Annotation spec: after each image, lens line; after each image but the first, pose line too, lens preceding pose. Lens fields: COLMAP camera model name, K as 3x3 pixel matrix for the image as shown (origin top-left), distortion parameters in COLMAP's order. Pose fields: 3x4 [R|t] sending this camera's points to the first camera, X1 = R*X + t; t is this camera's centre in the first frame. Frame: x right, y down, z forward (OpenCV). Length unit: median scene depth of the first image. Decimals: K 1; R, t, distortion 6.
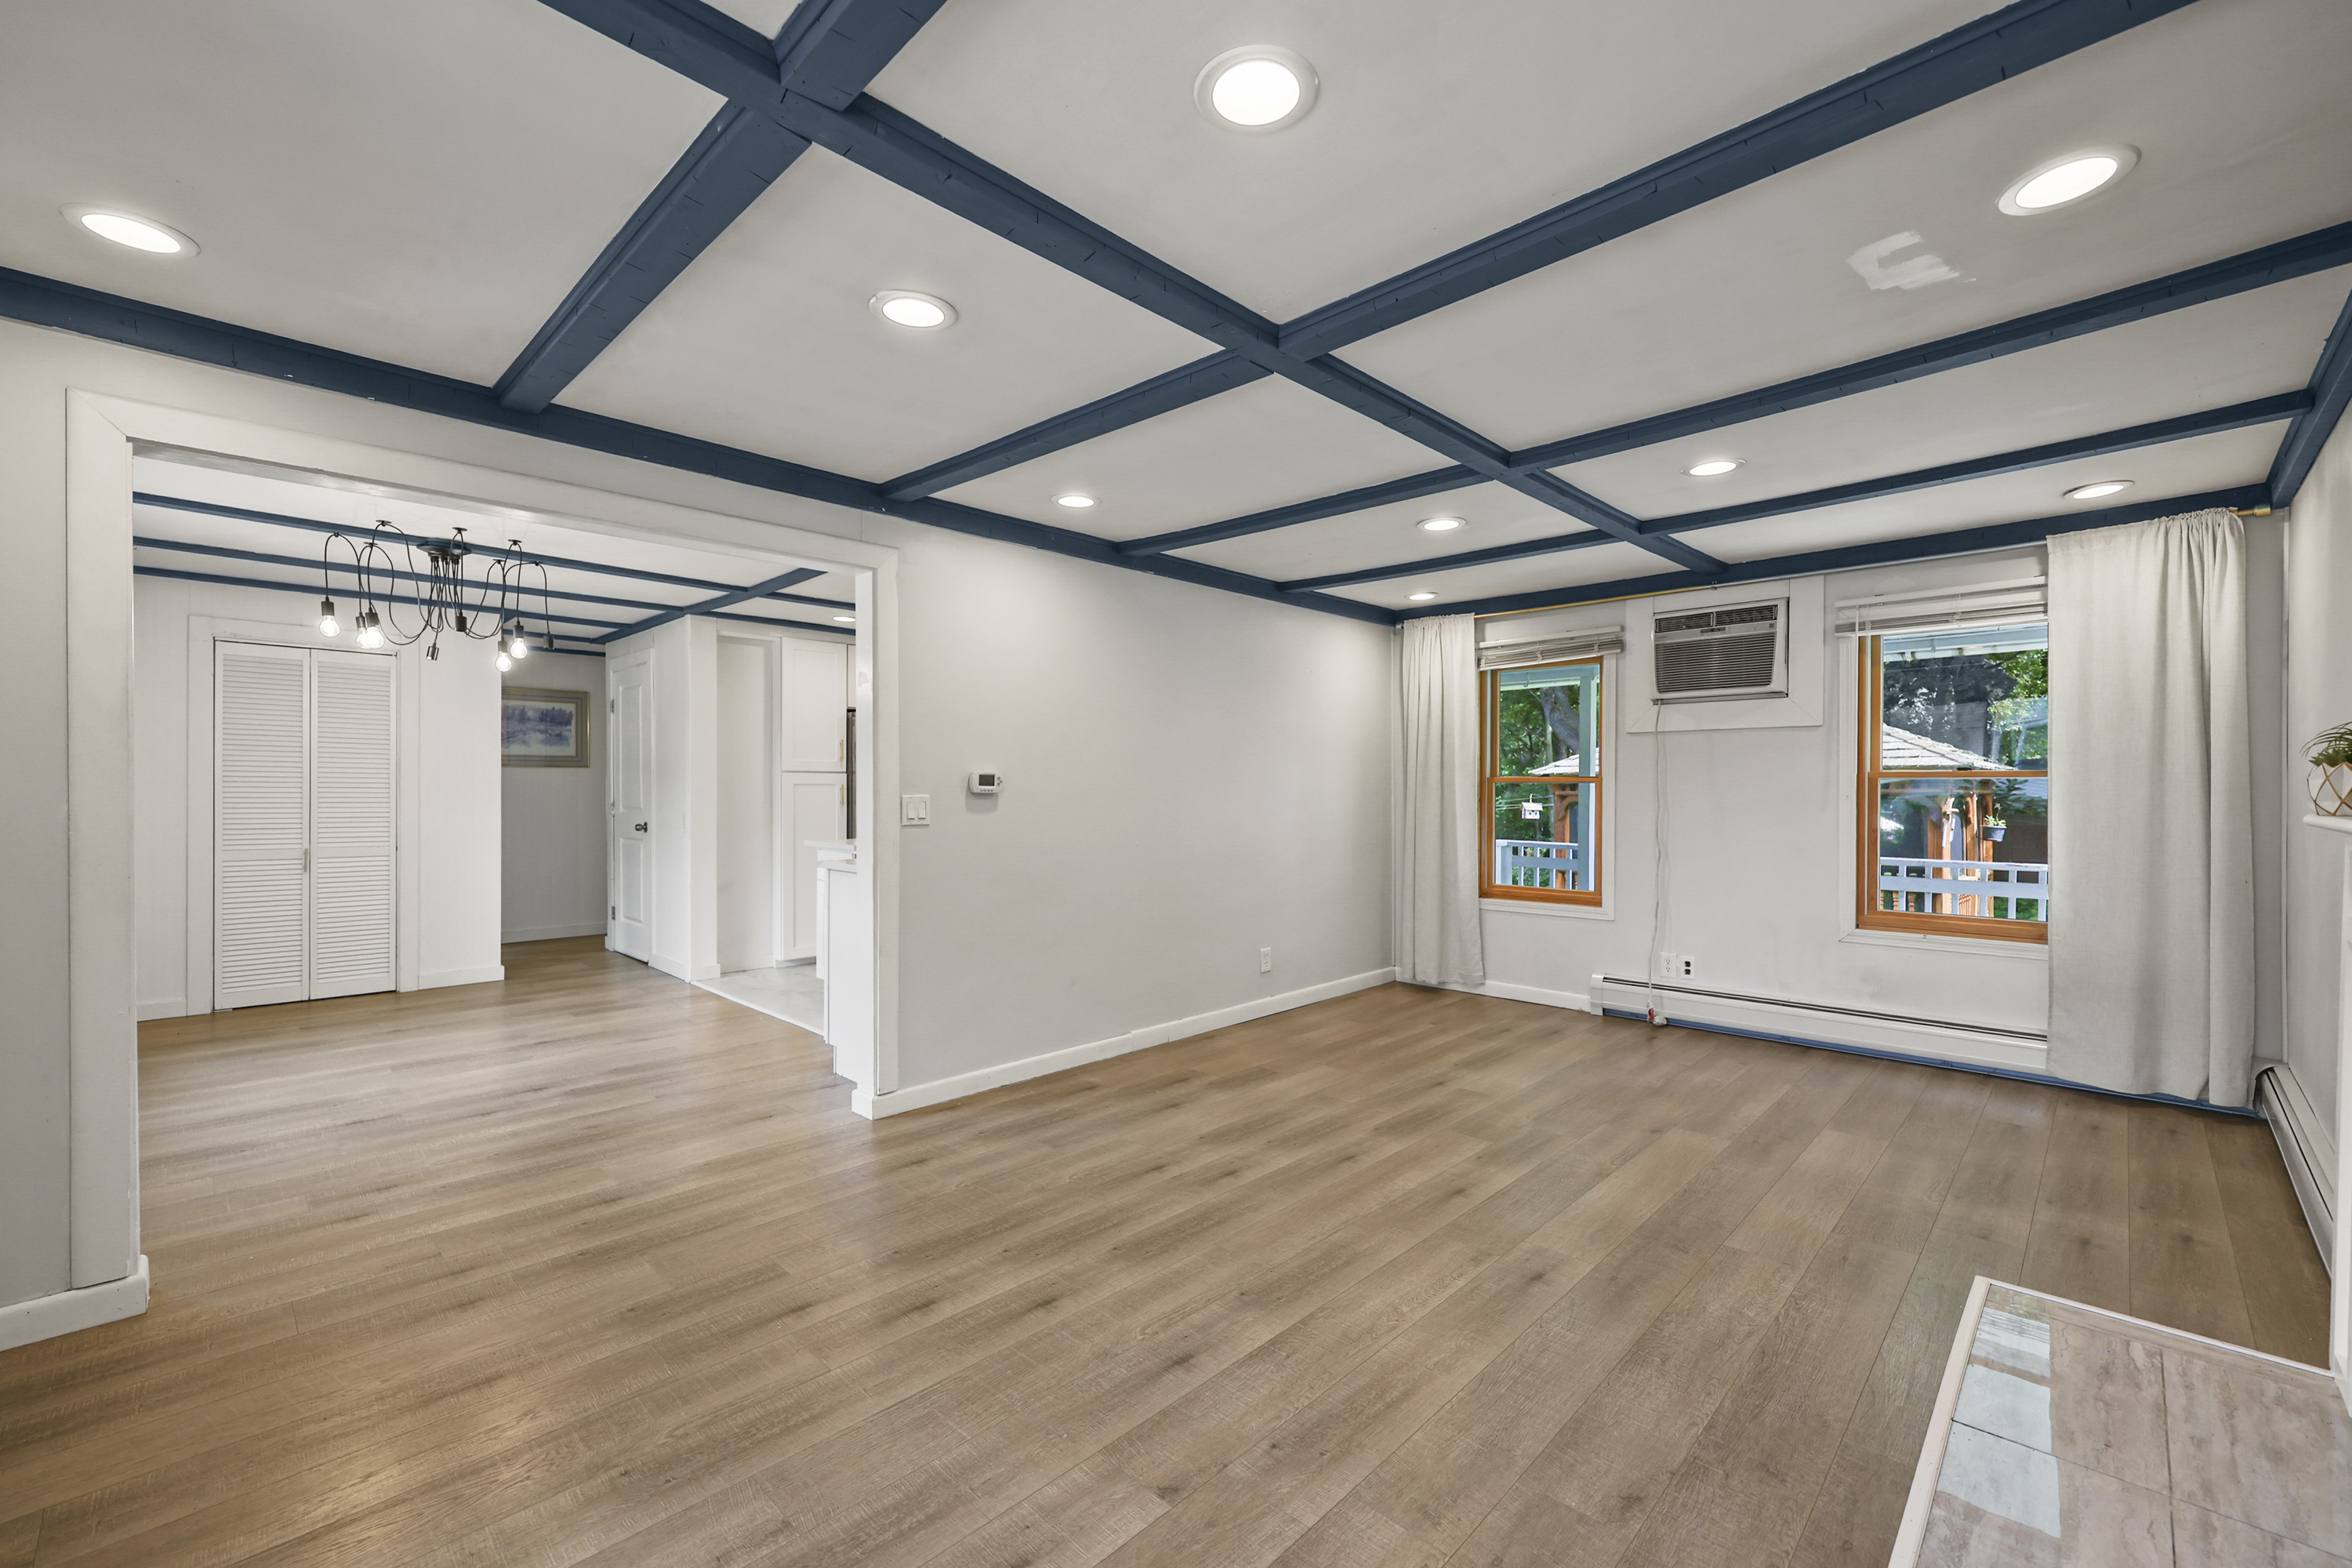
lens RADIAL K [[956.1, 0, 1171.4], [0, 956.1, 790.2], [0, 0, 1]] dist [-0.002789, 0.000357]
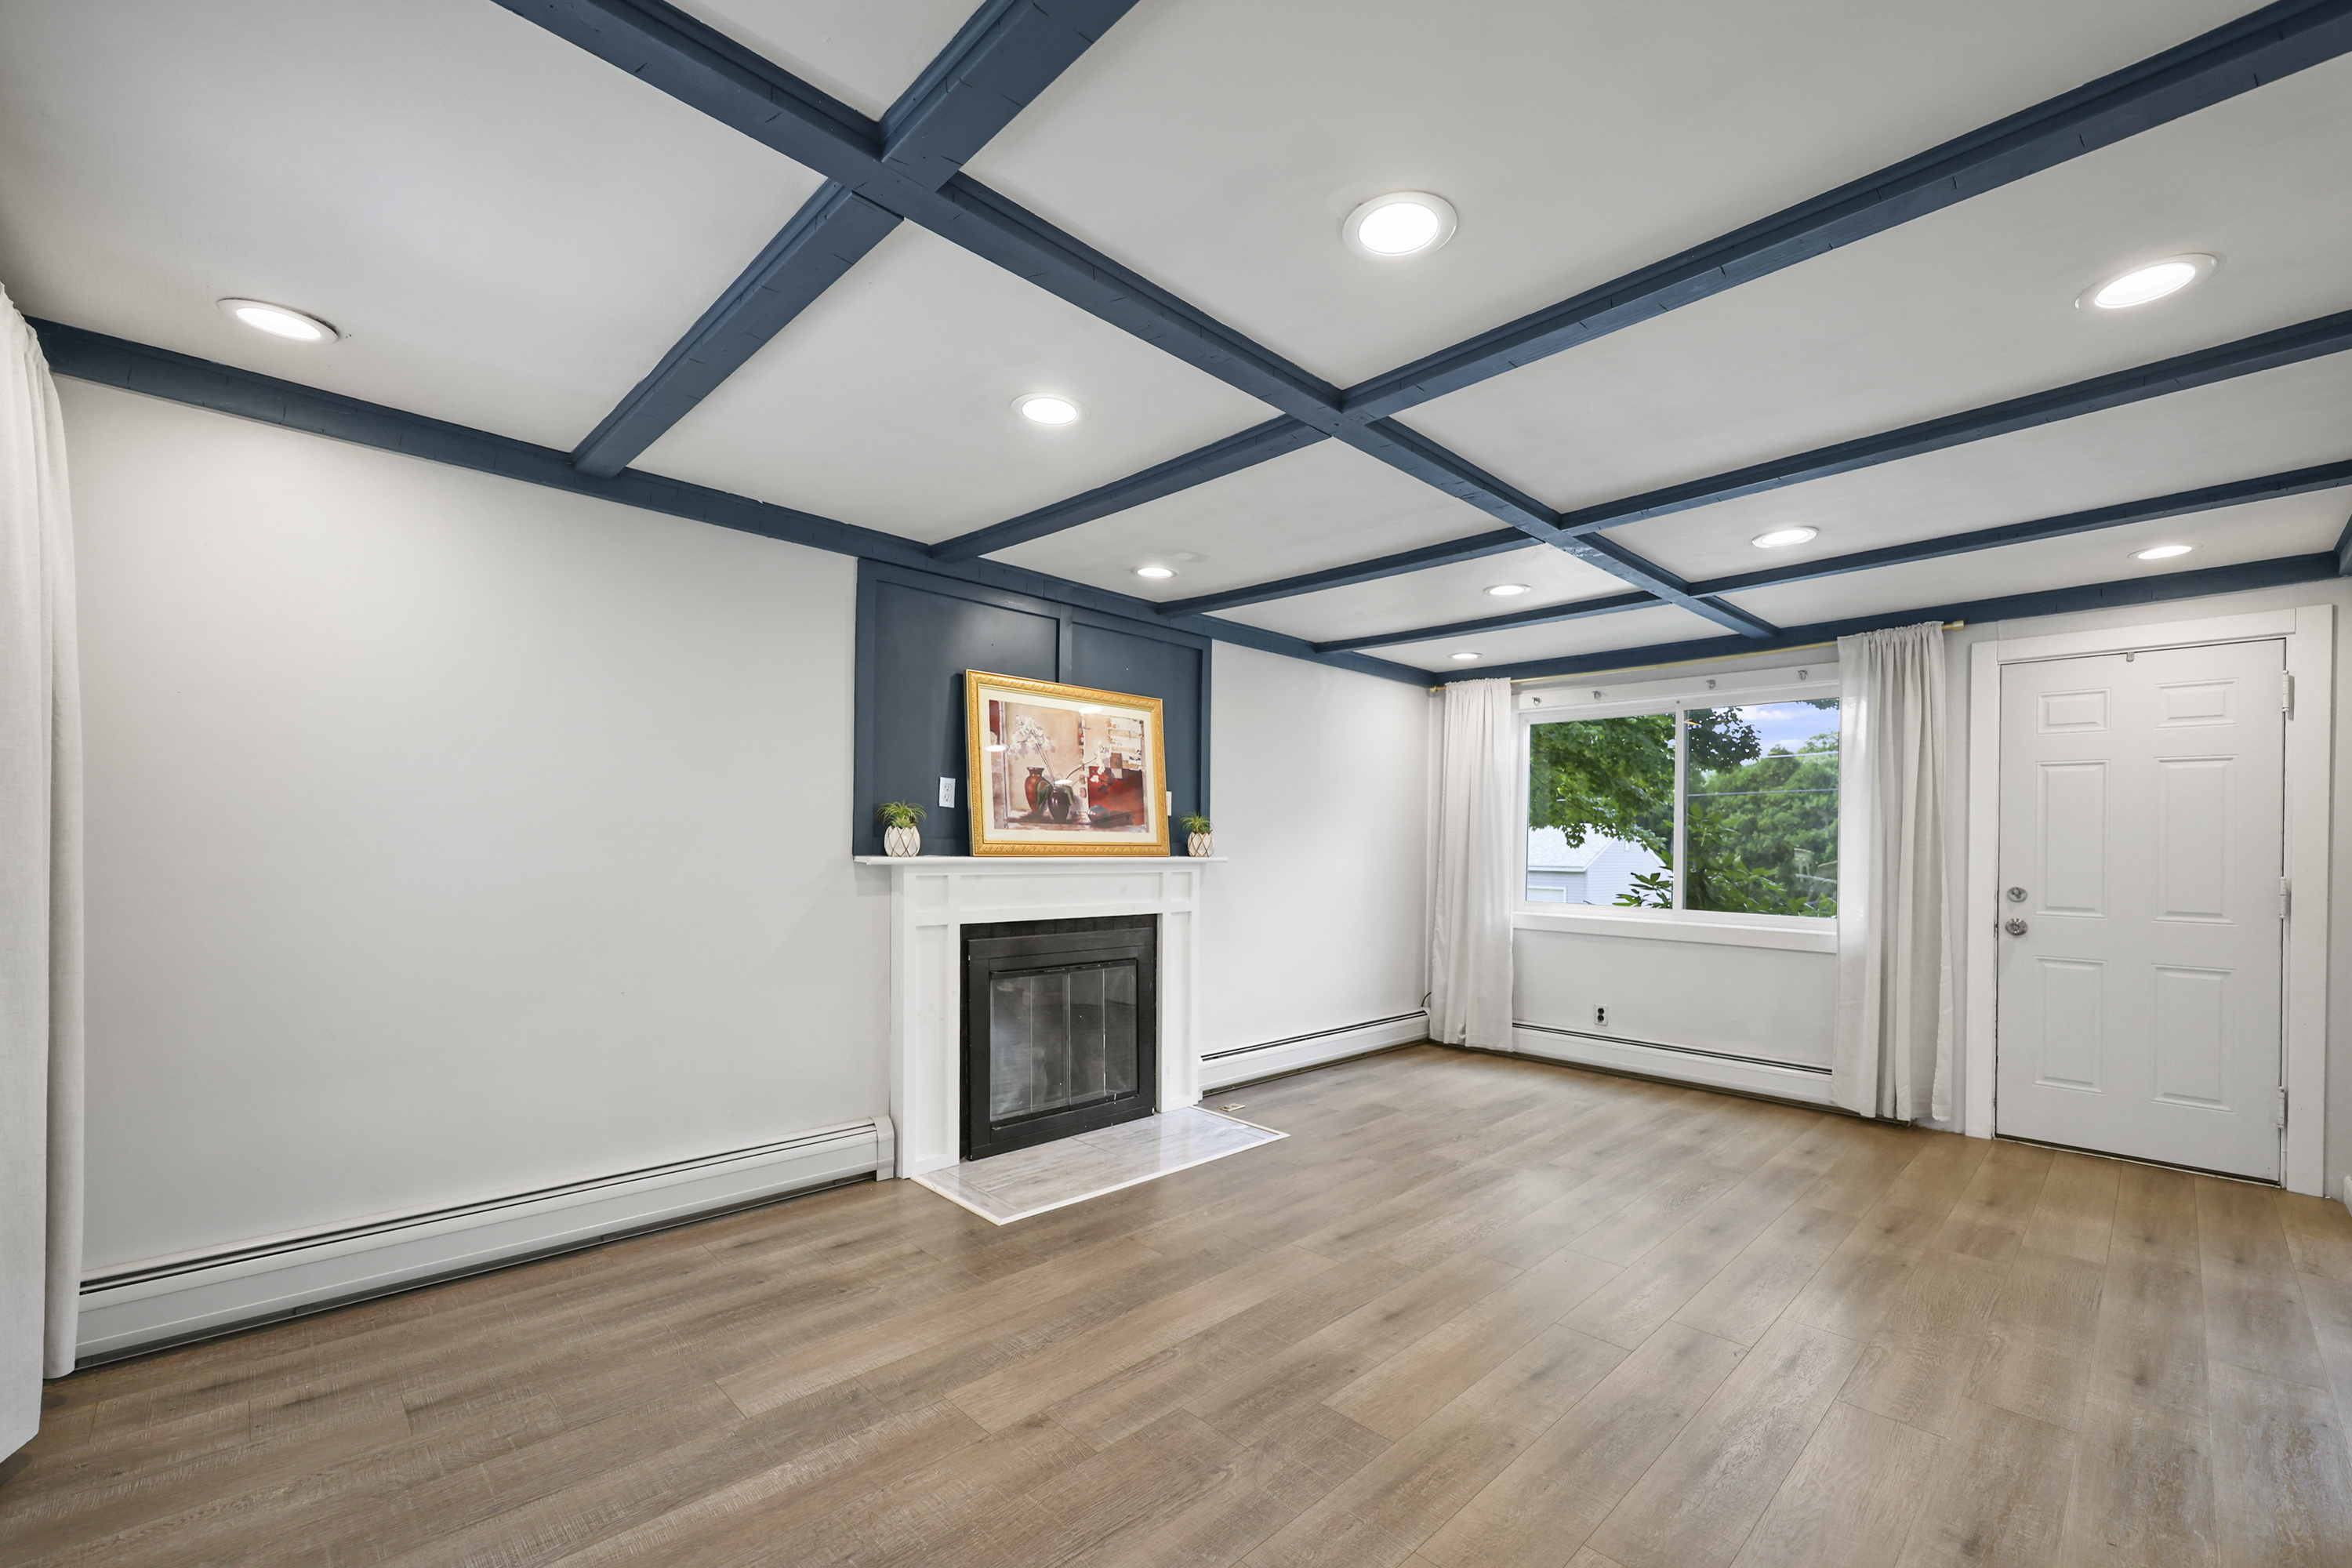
lens RADIAL K [[956.1, 0, 1151.4], [0, 956.1, 876.7], [0, 0, 1]] dist [-0.002789, 0.000357]
pose [[-0.998818, -0.016346, 0.045785, 0.366461], [-0.014642, 0.999196, 0.037325, -0.005640], [-0.046358, 0.036610, -0.998254, 1.405464]]
